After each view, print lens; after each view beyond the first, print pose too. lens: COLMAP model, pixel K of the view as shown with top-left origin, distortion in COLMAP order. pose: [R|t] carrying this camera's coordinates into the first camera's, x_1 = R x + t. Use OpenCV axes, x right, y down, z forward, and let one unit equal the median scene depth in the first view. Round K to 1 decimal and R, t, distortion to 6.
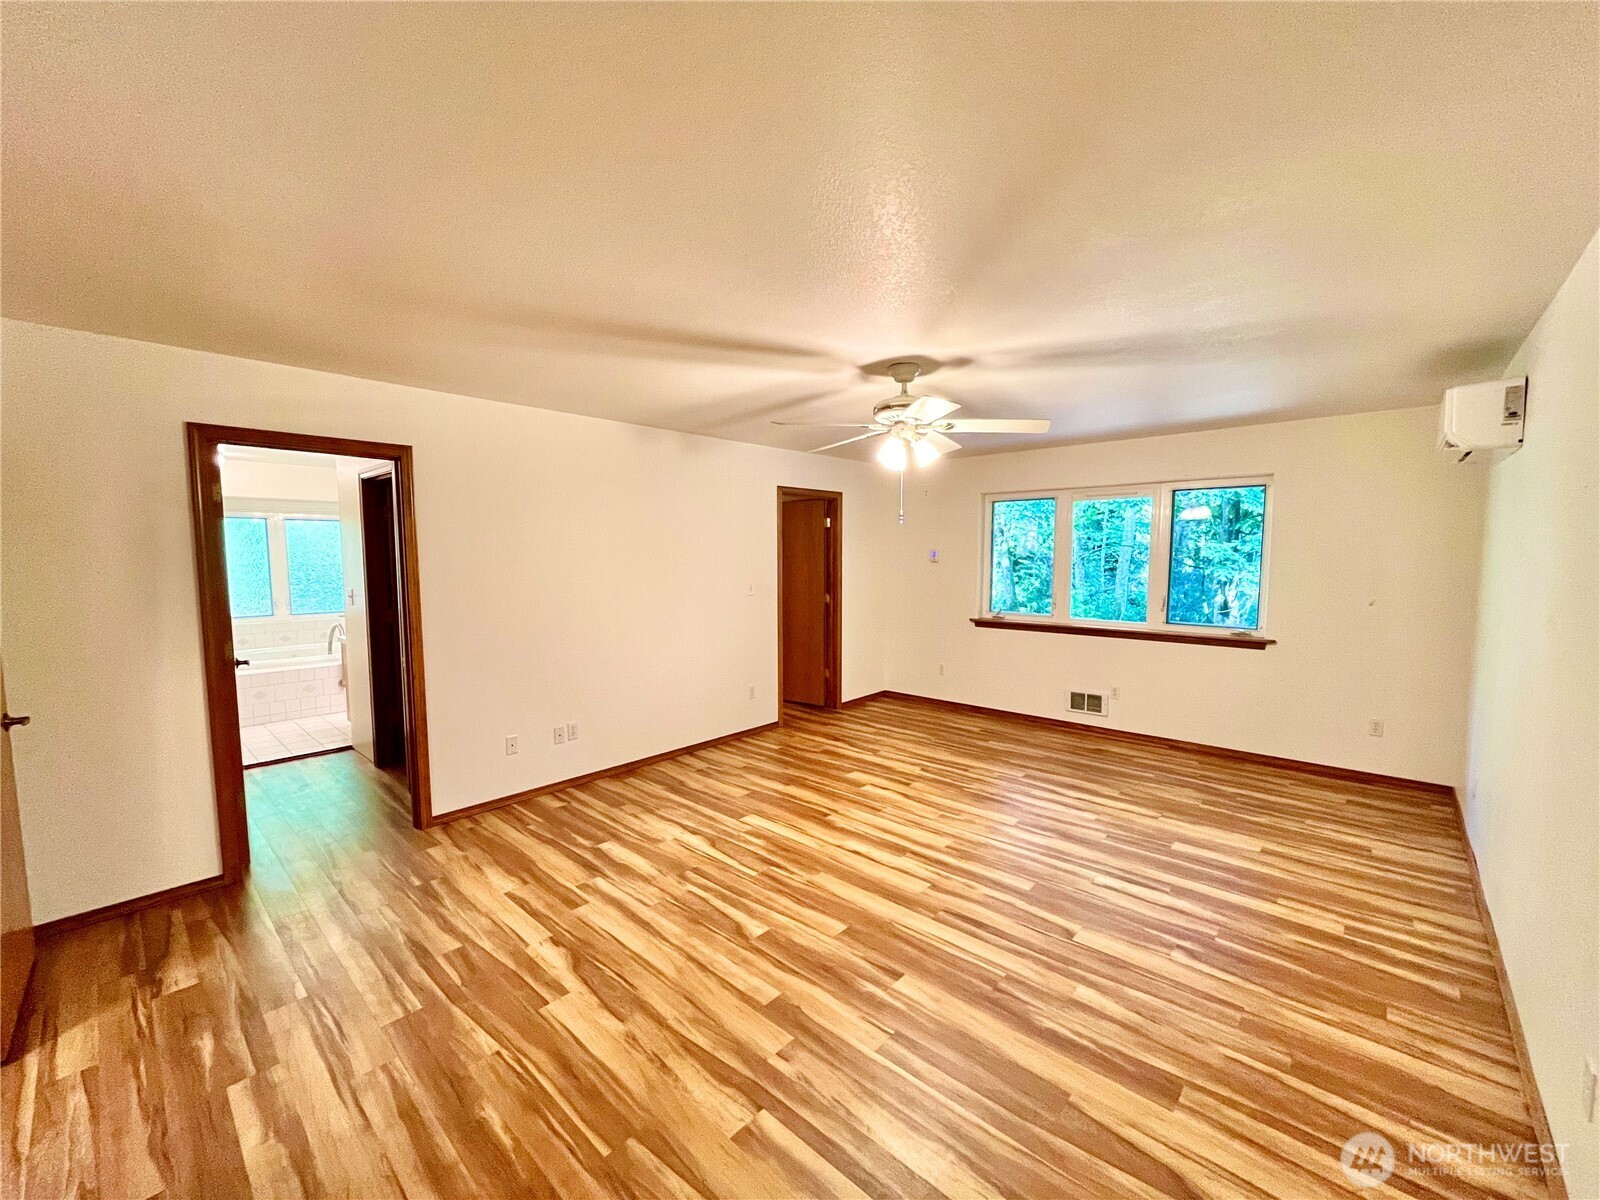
lens RADIAL K [[643.5, 0, 802.4], [0, 643.5, 605.1], [0, 0, 1]] dist [0.000977, -0.000396]
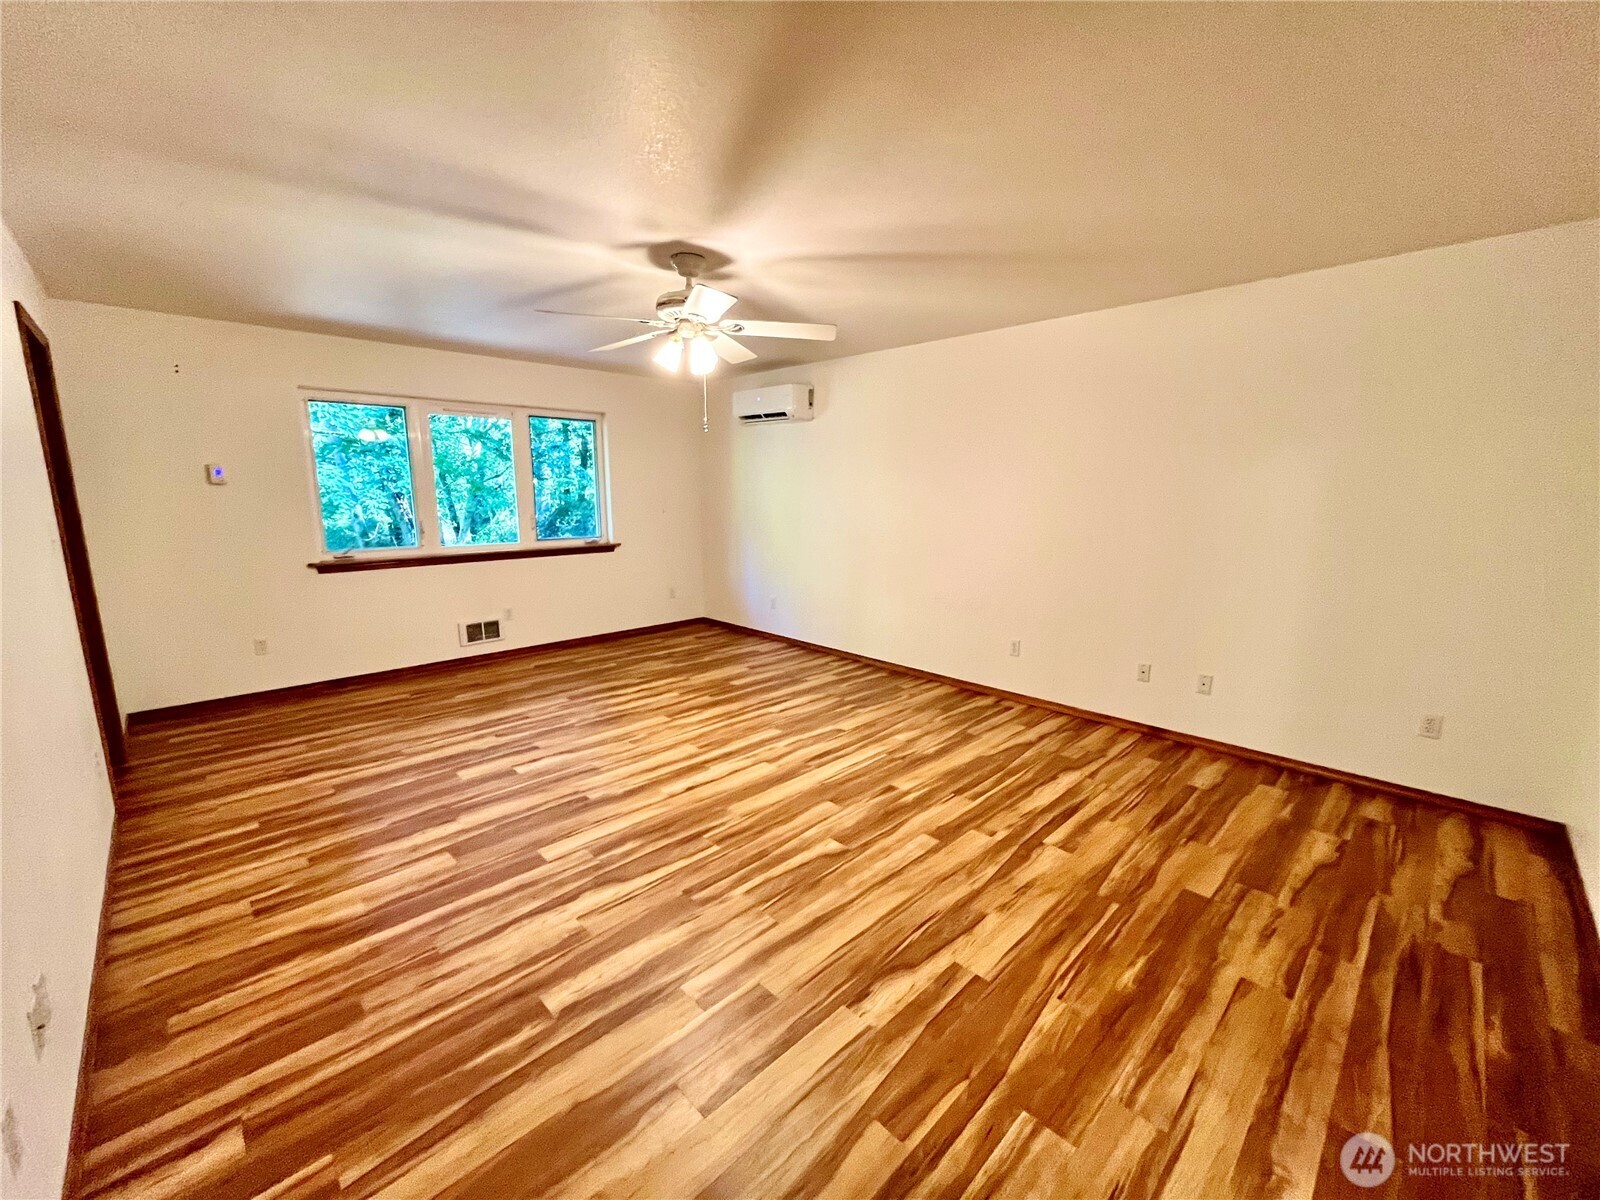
lens RADIAL K [[643.5, 0, 800.4], [0, 643.5, 601.6], [0, 0, 1]] dist [0.000977, -0.000396]
pose [[0.060758, -0.170291, 0.983519, -0.817652], [0.079906, 0.983007, 0.165266, -0.023533], [-0.994949, 0.068548, 0.073333, 0.794370]]
